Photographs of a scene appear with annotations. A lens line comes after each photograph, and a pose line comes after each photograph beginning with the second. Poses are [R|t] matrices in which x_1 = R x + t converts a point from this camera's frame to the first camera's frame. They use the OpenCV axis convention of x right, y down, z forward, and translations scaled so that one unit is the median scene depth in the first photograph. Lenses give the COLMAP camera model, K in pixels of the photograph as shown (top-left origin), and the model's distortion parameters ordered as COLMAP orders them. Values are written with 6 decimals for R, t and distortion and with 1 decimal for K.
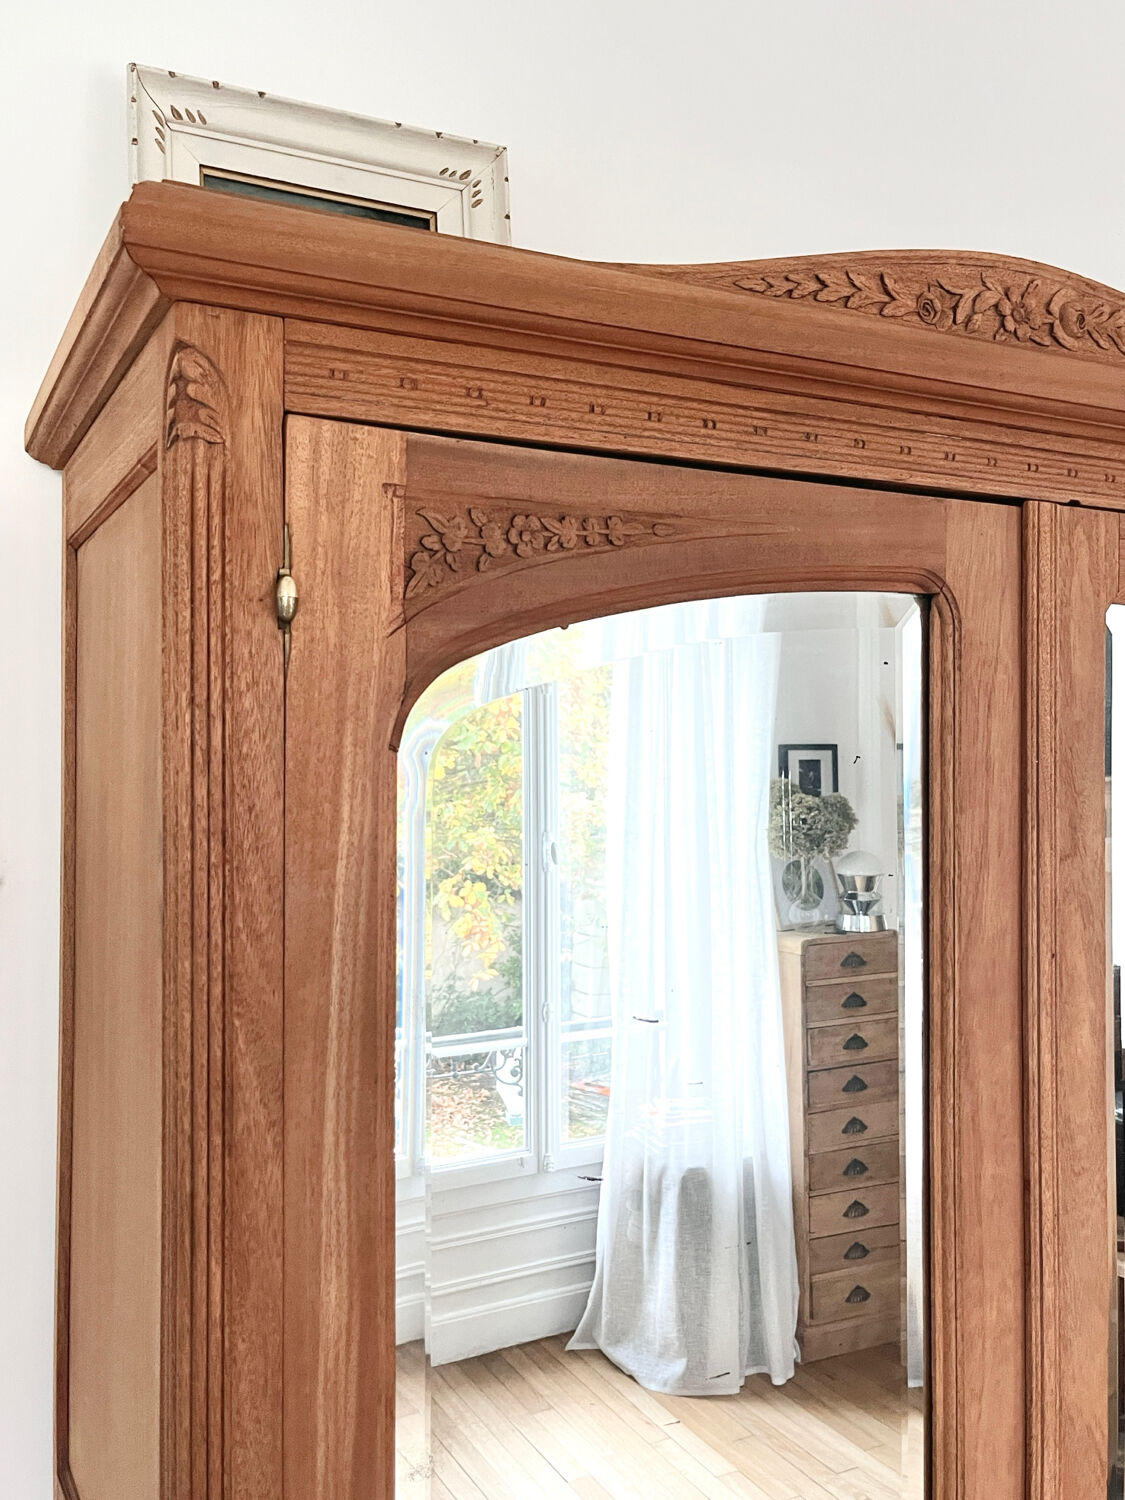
lens RADIAL K [[1301.1, 0, 559.6], [0, 1301.1, 741.1], [0, 0, 1]] dist [0.000896, 0.035539]
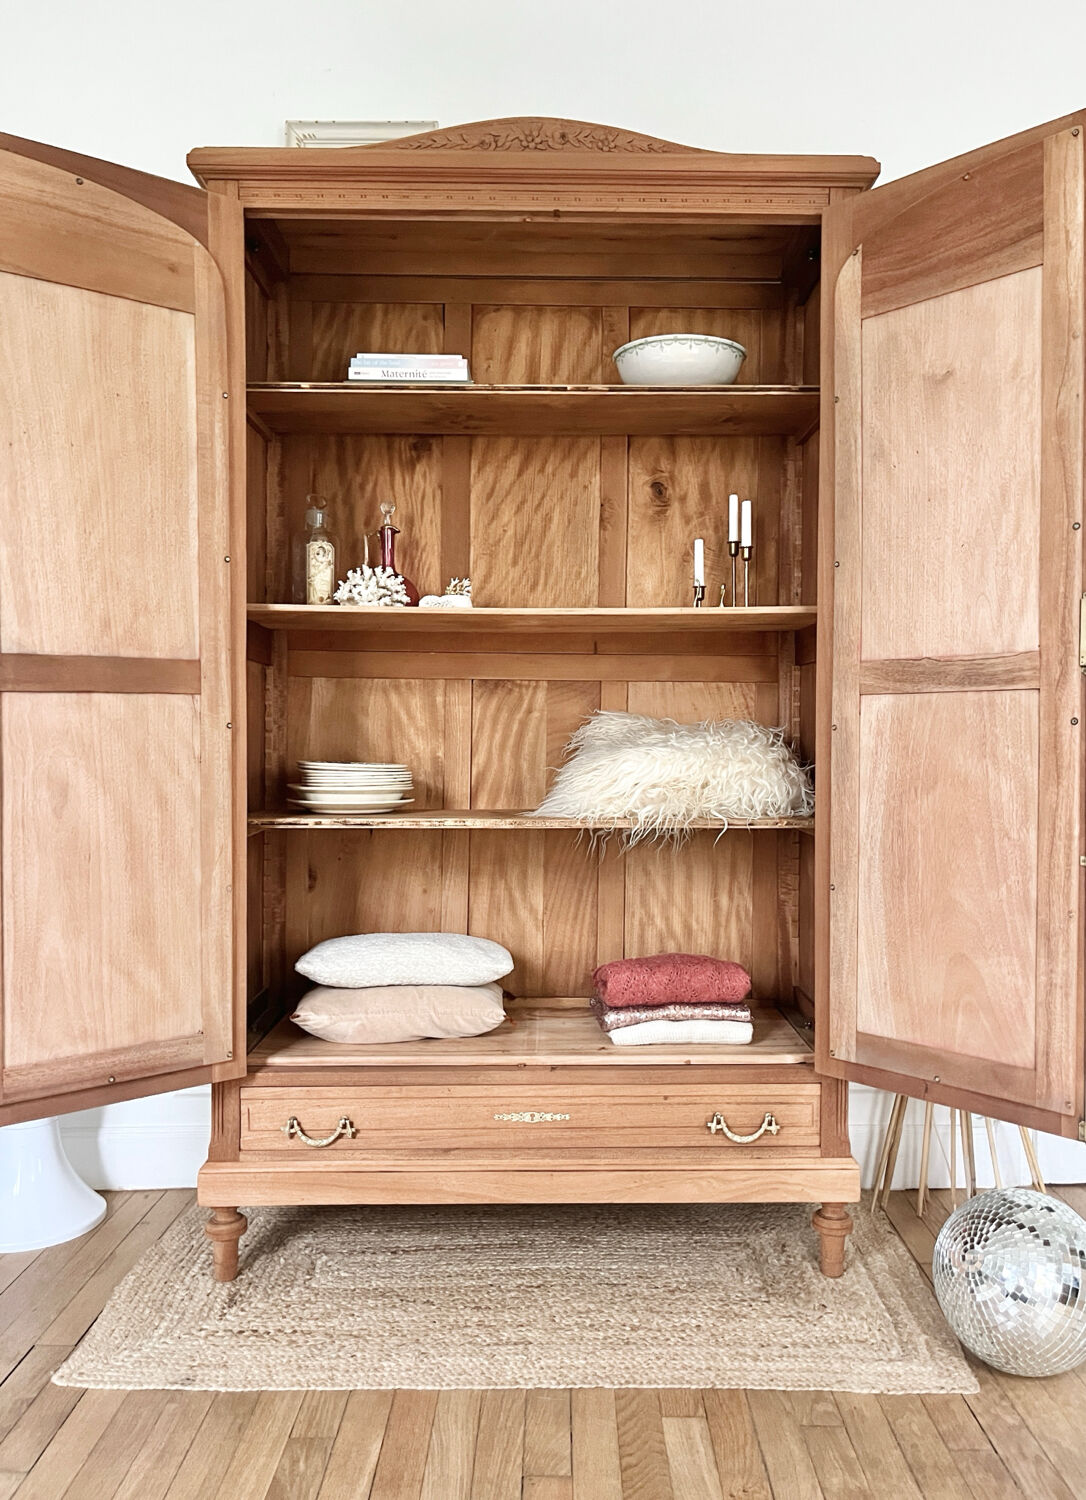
lens RADIAL K [[1151.8, 0, 570.0], [0, 1151.8, 750.9], [0, 0, 1]] dist [0.033141, -0.032121]
pose [[0.898686, 0.009443, -0.438490, 1.497561], [-0.000232, 0.999778, 0.021056, 0.866233], [0.438592, -0.018821, 0.898489, -1.087756]]
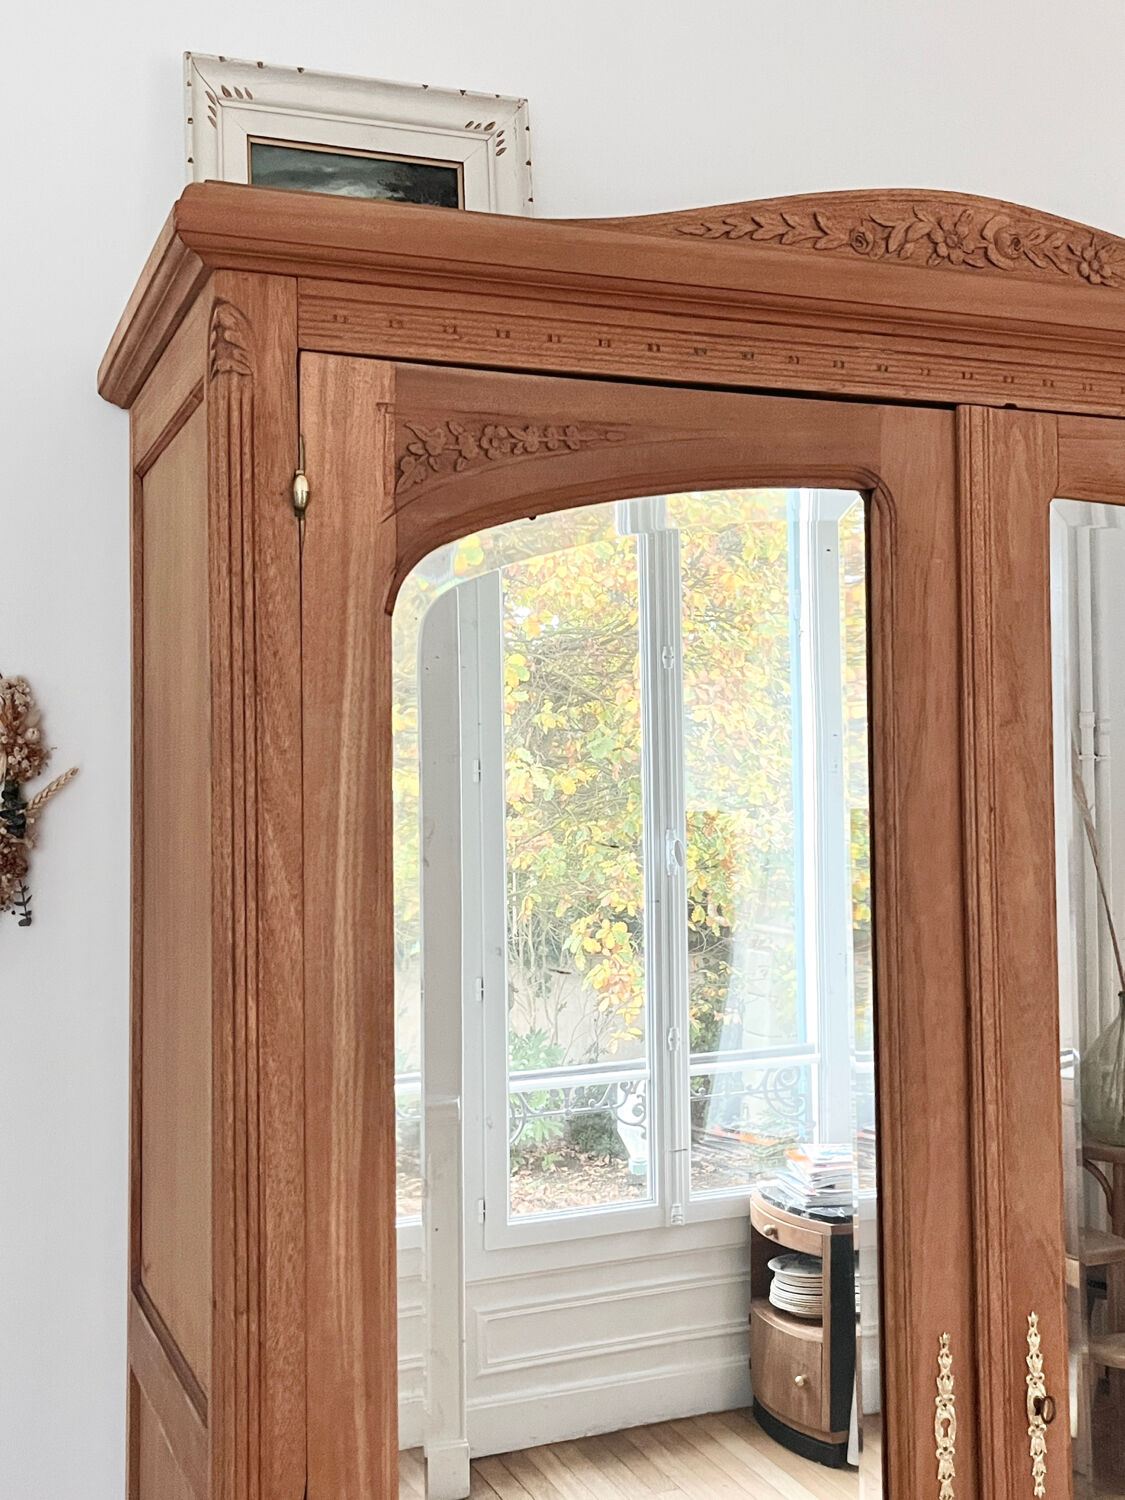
lens RADIAL K [[1666.7, 0, 581.3], [0, 1666.7, 732.4], [0, 0, 1]] dist [0.022728, 0.000000]
pose [[0.995270, -0.015505, -0.095907, 0.171794], [0.013351, 0.999645, -0.023060, 0.131552], [0.096231, 0.021671, 0.995123, -0.478403]]
